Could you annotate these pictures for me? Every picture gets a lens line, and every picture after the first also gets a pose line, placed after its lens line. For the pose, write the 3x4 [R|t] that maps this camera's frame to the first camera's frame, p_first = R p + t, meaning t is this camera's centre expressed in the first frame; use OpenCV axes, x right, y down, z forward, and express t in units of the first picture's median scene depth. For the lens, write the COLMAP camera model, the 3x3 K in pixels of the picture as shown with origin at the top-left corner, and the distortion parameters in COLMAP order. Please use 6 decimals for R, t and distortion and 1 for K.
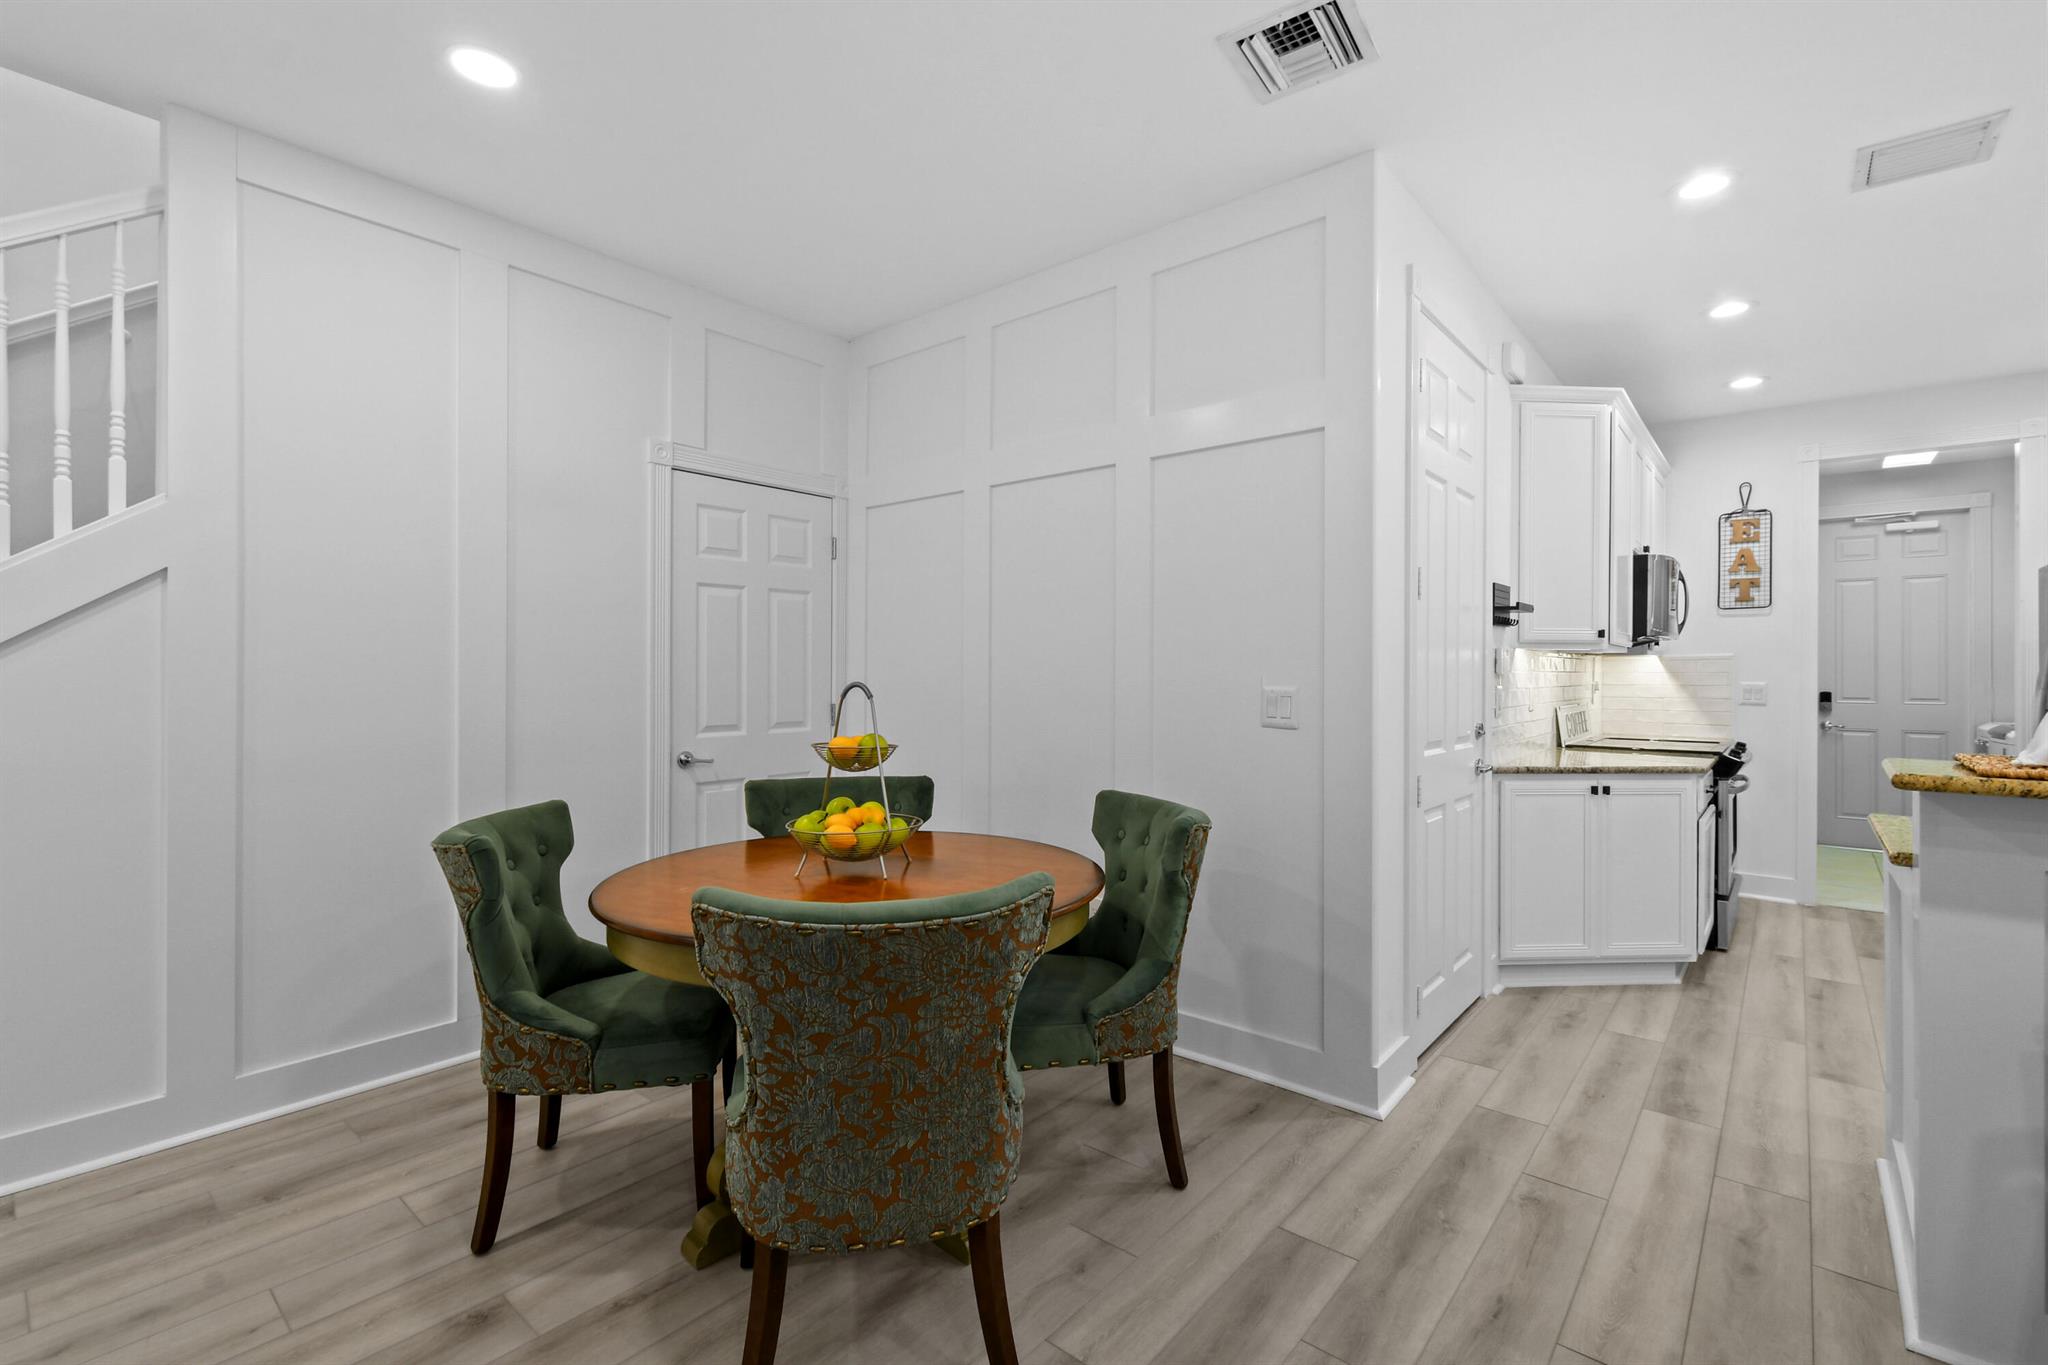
lens RADIAL K [[905.9, 0, 1027.5], [0, 905.9, 671.1], [0, 0, 1]] dist [0.003398, -0.000600]
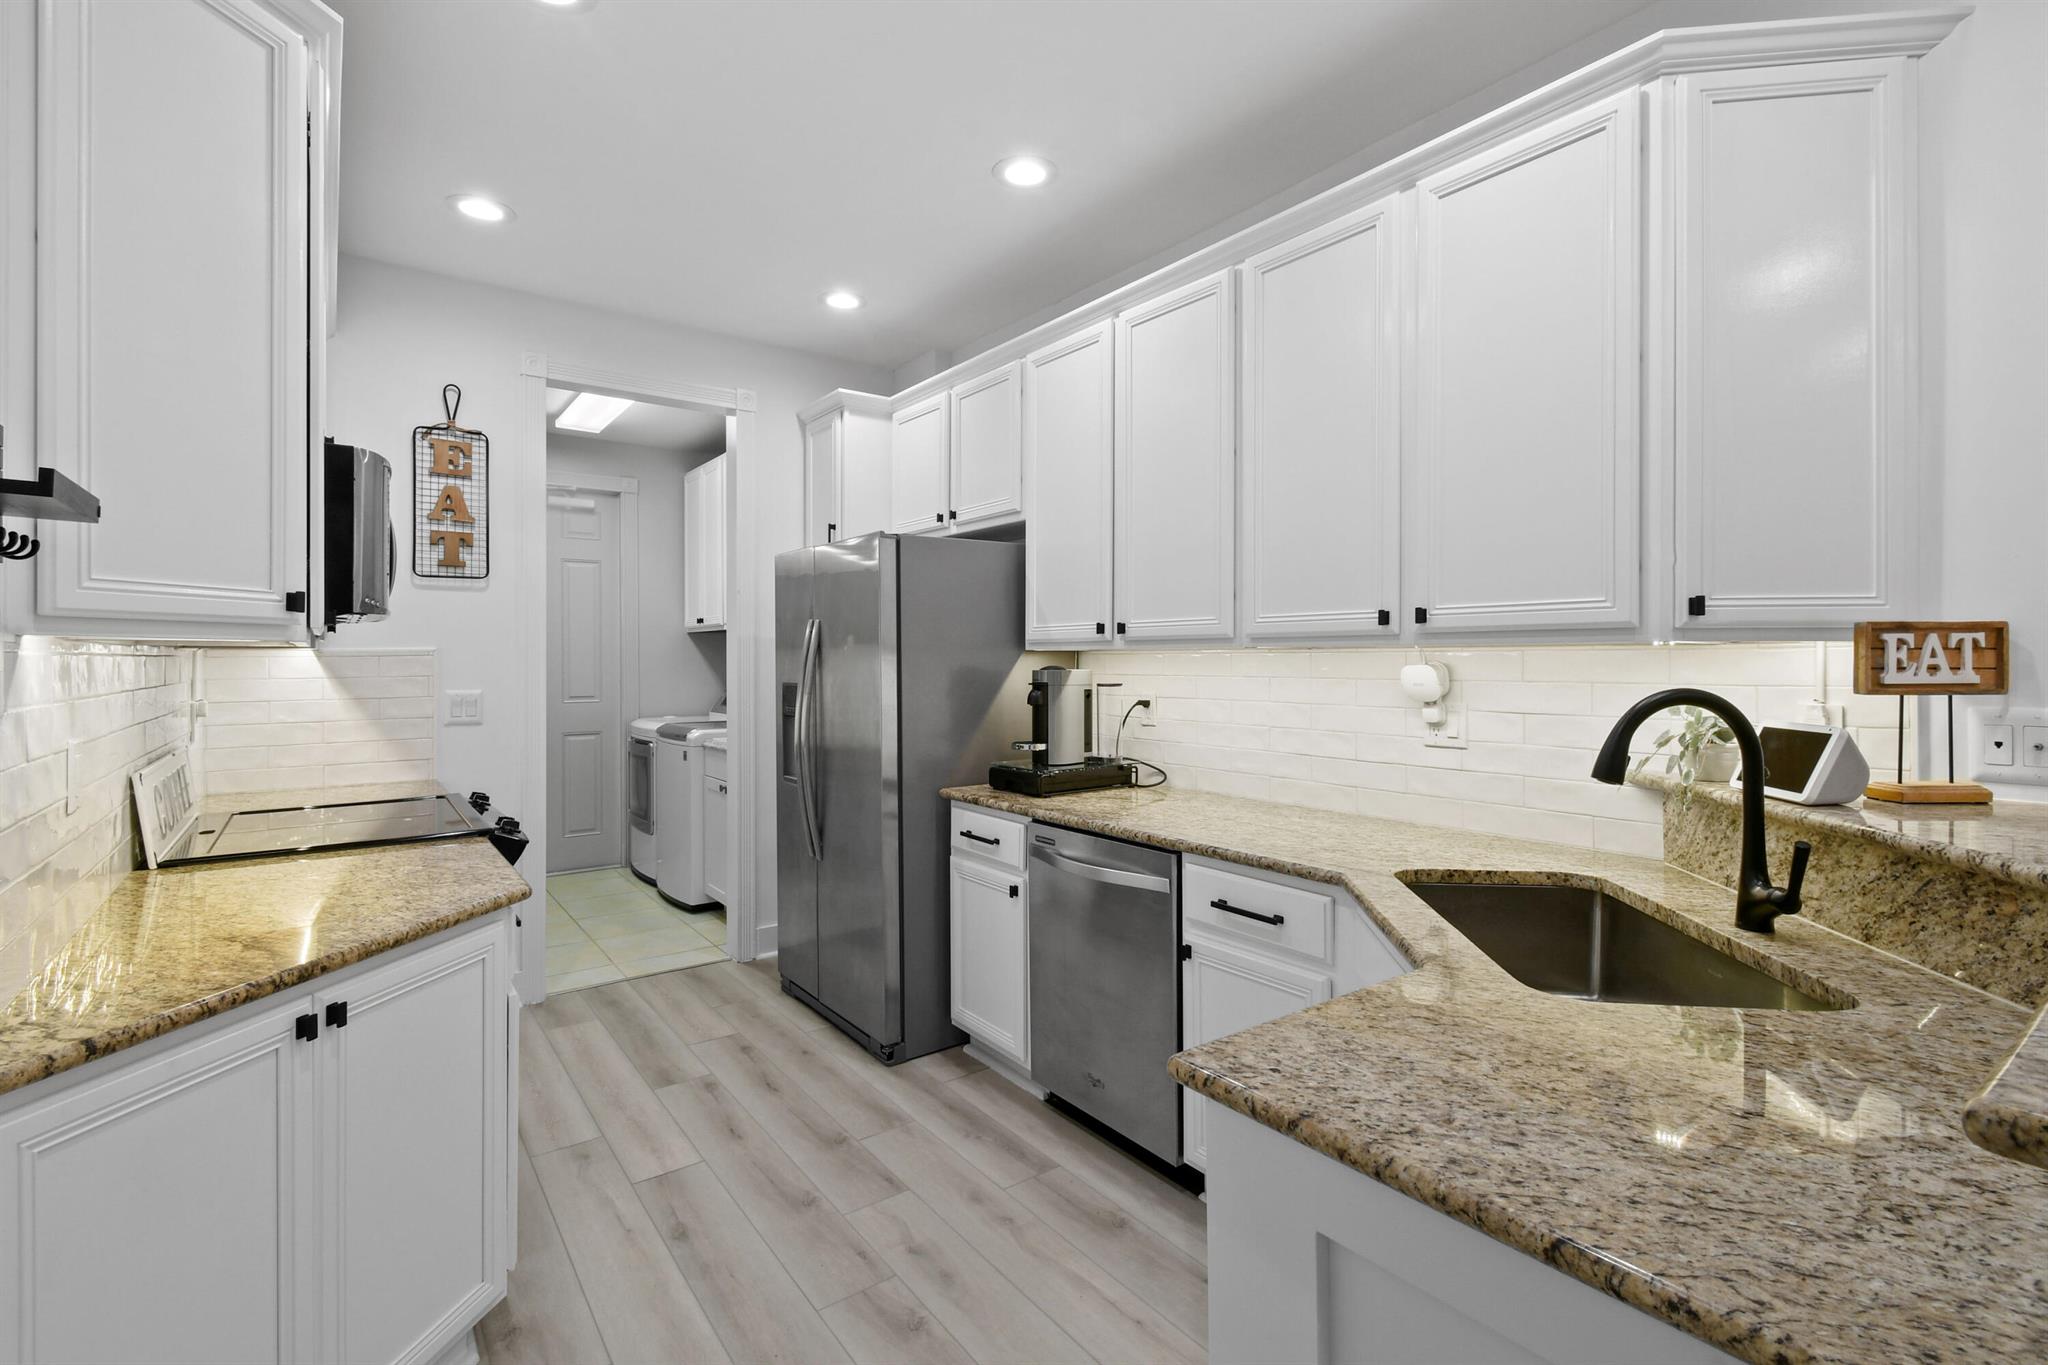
lens RADIAL K [[939.7, 0, 1034.5], [0, 939.7, 660.7], [0, 0, 1]] dist [0.003129, -0.000585]
pose [[0.225922, -0.006230, 0.974126, 0.252440], [0.001551, 0.999981, 0.006035, -0.014430], [-0.974144, 0.000148, 0.225927, 0.491442]]
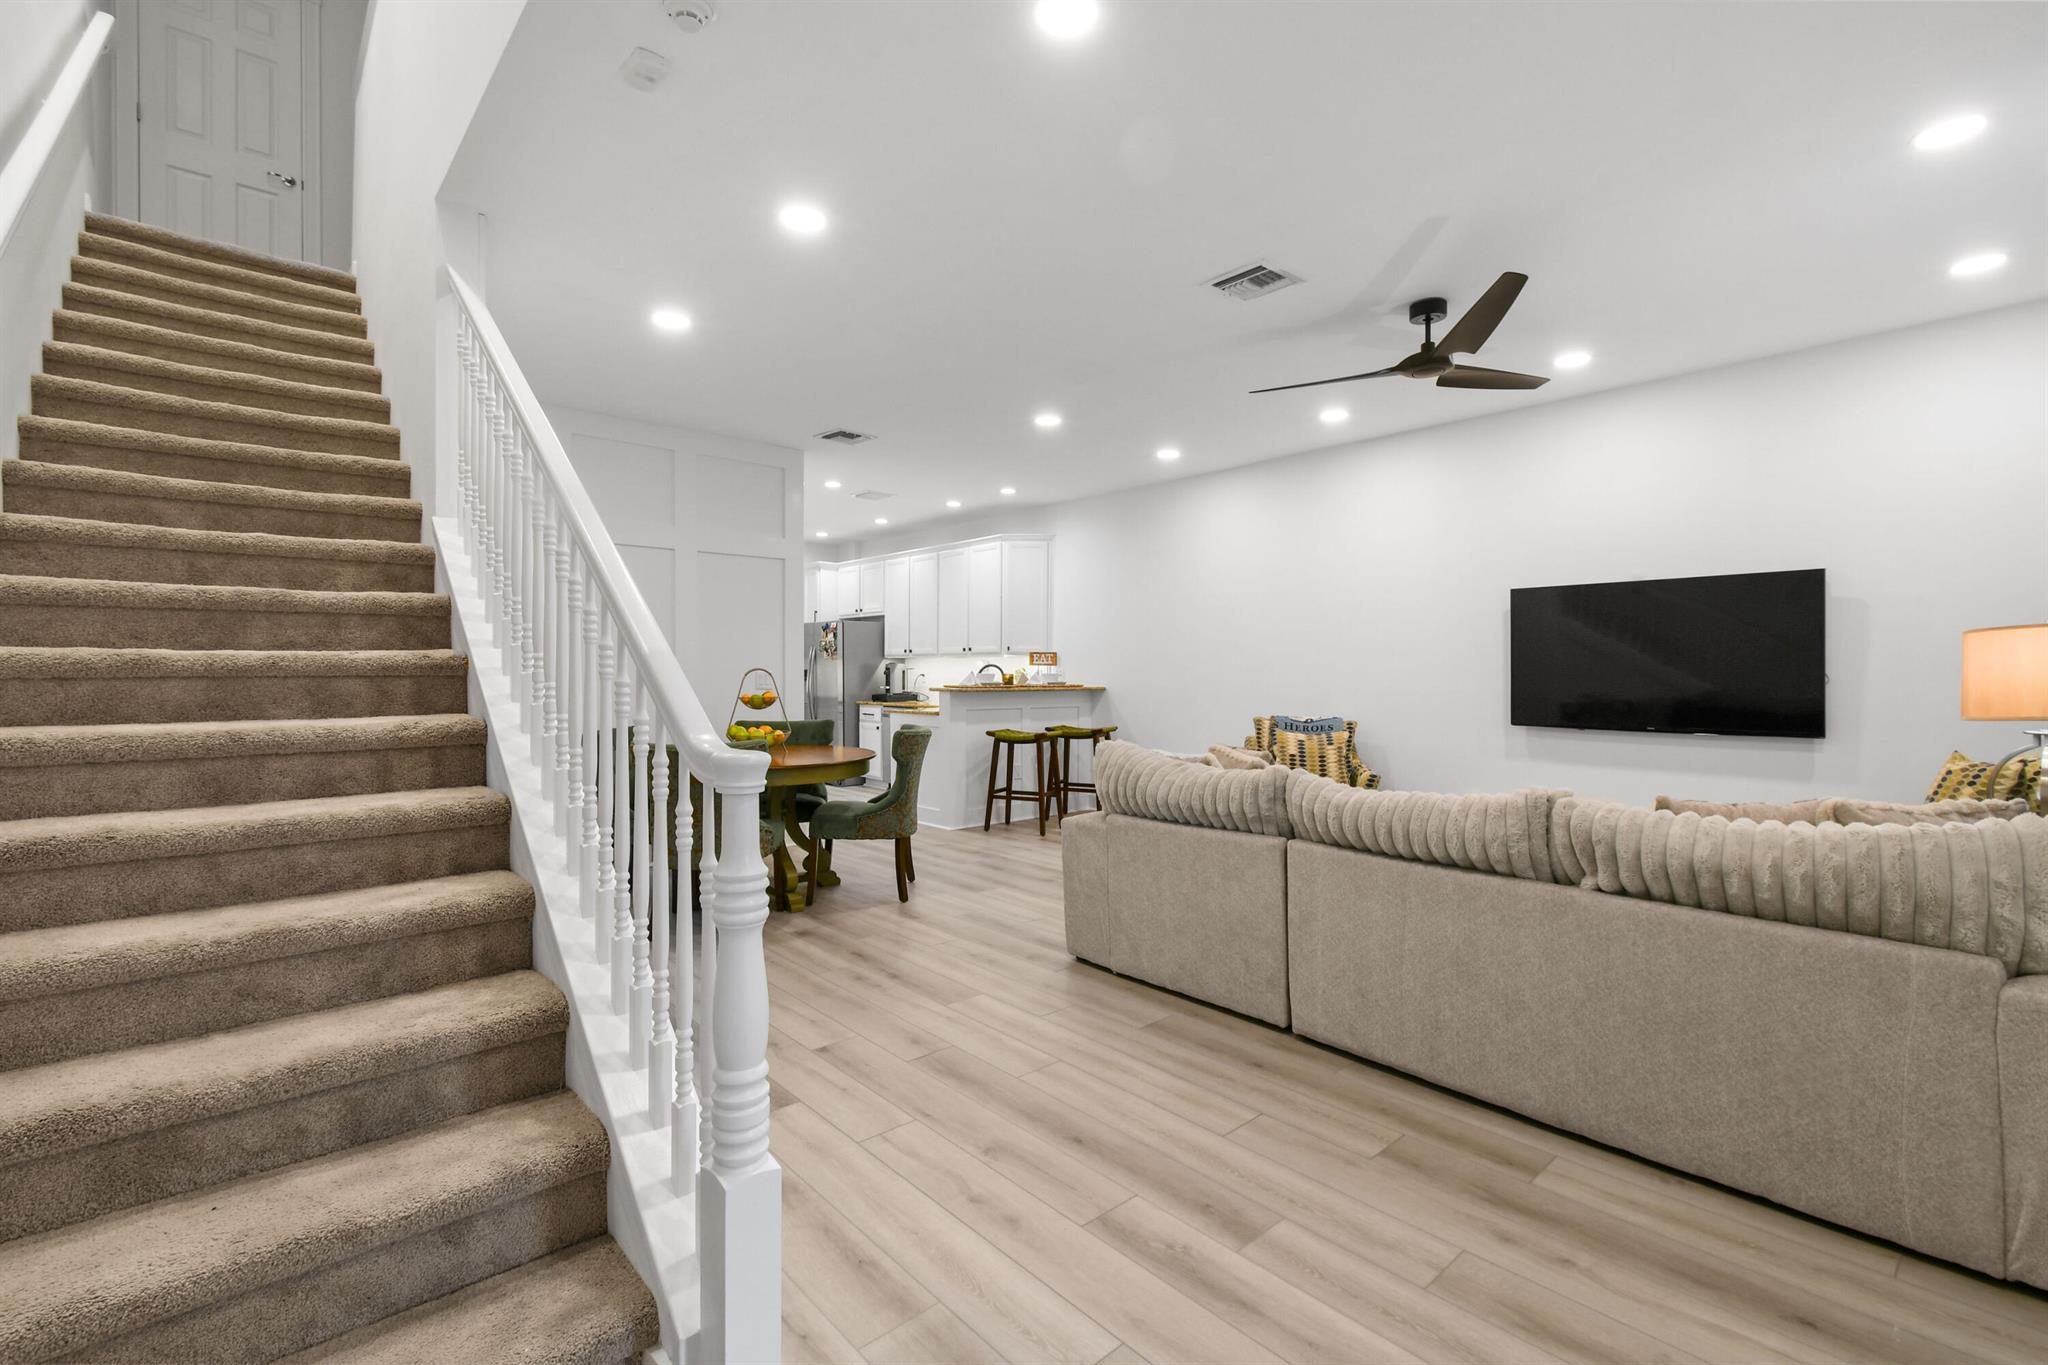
lens RADIAL K [[903.4, 0, 1026.5], [0, 903.4, 671.2], [0, 0, 1]] dist [0.011090, -0.005716]
pose [[0.141603, -0.003714, 0.989917, -1.098665], [-0.001876, 0.999990, 0.004020, 0.004780], [-0.989922, -0.002426, 0.141595, 0.030971]]
